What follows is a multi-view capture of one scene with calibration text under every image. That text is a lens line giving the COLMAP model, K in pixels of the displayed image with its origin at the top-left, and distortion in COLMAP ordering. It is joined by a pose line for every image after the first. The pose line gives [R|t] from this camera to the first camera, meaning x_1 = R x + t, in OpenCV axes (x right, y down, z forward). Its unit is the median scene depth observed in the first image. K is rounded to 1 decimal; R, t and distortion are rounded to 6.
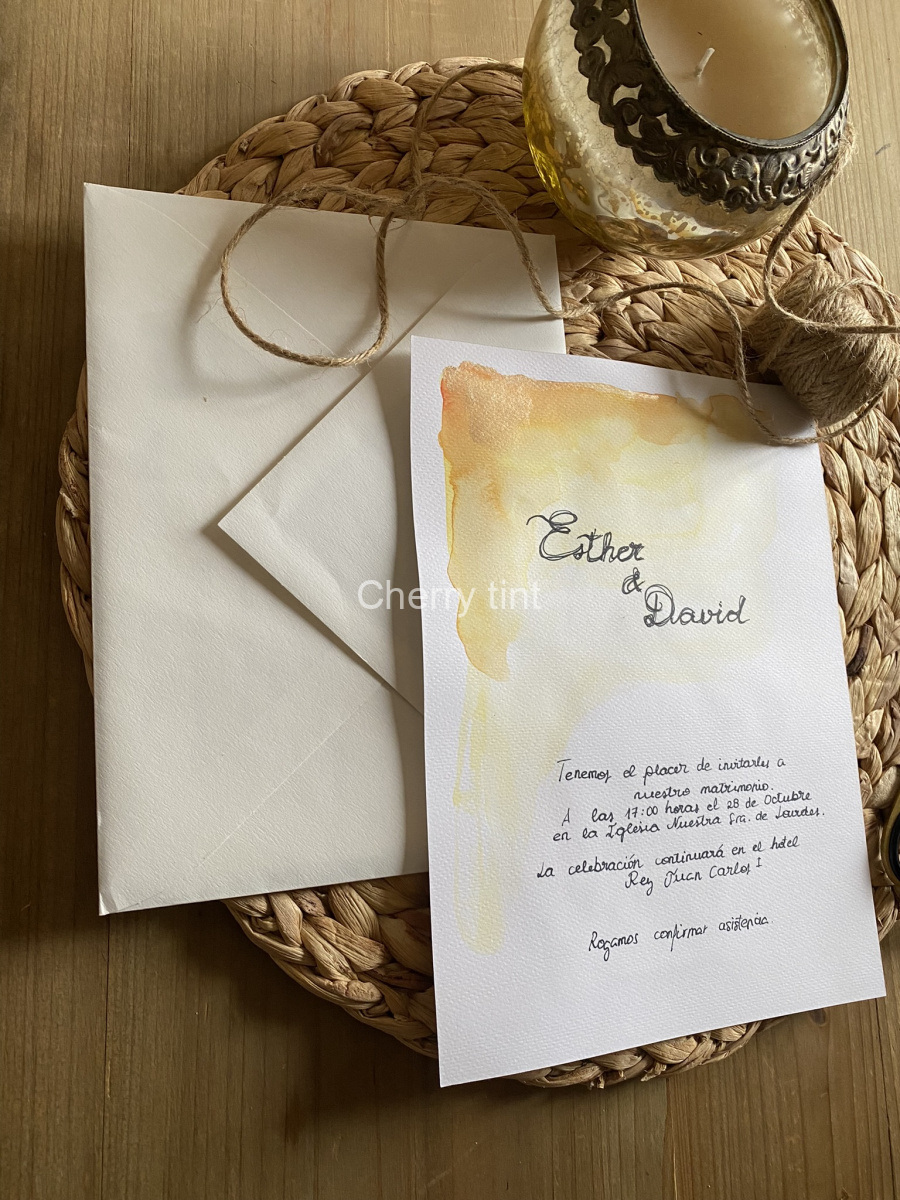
lens RADIAL K [[1004.7, 0, 452.8], [0, 1004.7, 619.7], [0, 0, 1]] dist [-0.003106, 0.000454]
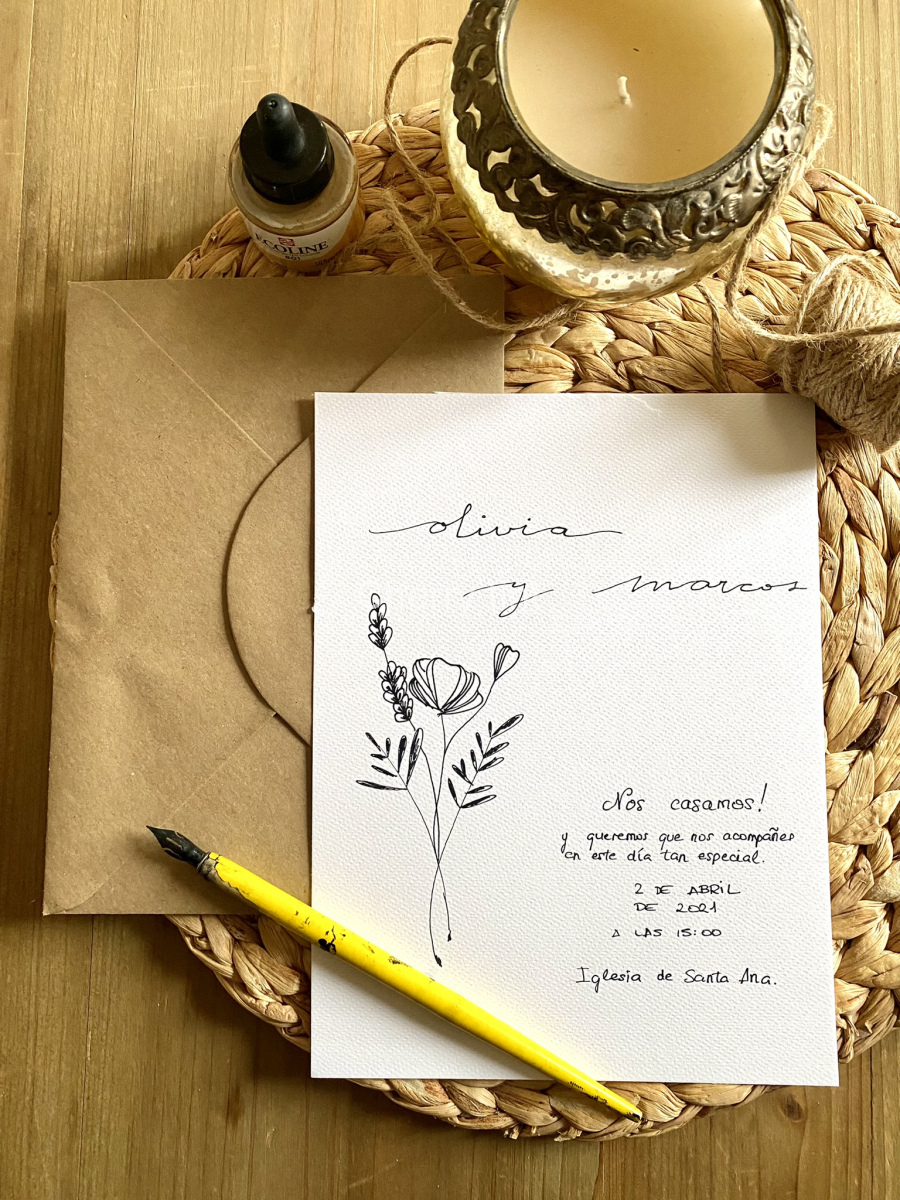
lens RADIAL K [[1004.7, 0, 452.8], [0, 1004.7, 619.7], [0, 0, 1]] dist [-0.003106, 0.000454]
pose [[0.921722, 0.038932, -0.385892, 0.452778], [-0.003153, 0.995669, 0.092919, -0.156818], [0.387838, -0.084429, 0.917853, 0.067791]]
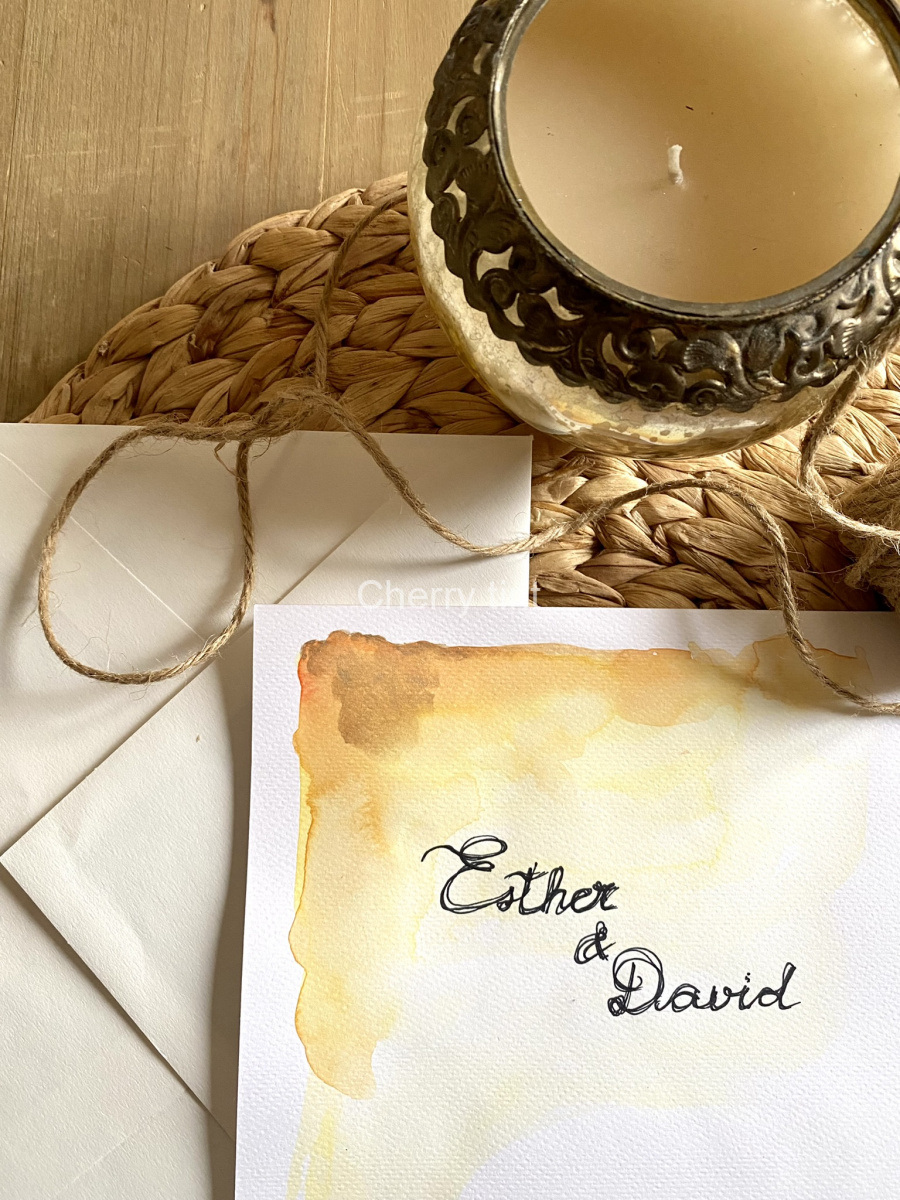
lens RADIAL K [[984.1, 0, 450.0], [0, 984.1, 600.0], [0, 0, 1]] dist [-0.007884, -0.006263]
pose [[0.926763, 0.018813, -0.375174, 0.335987], [-0.006730, 0.999416, 0.033490, -0.292540], [0.375585, -0.028512, 0.926349, 0.363583]]
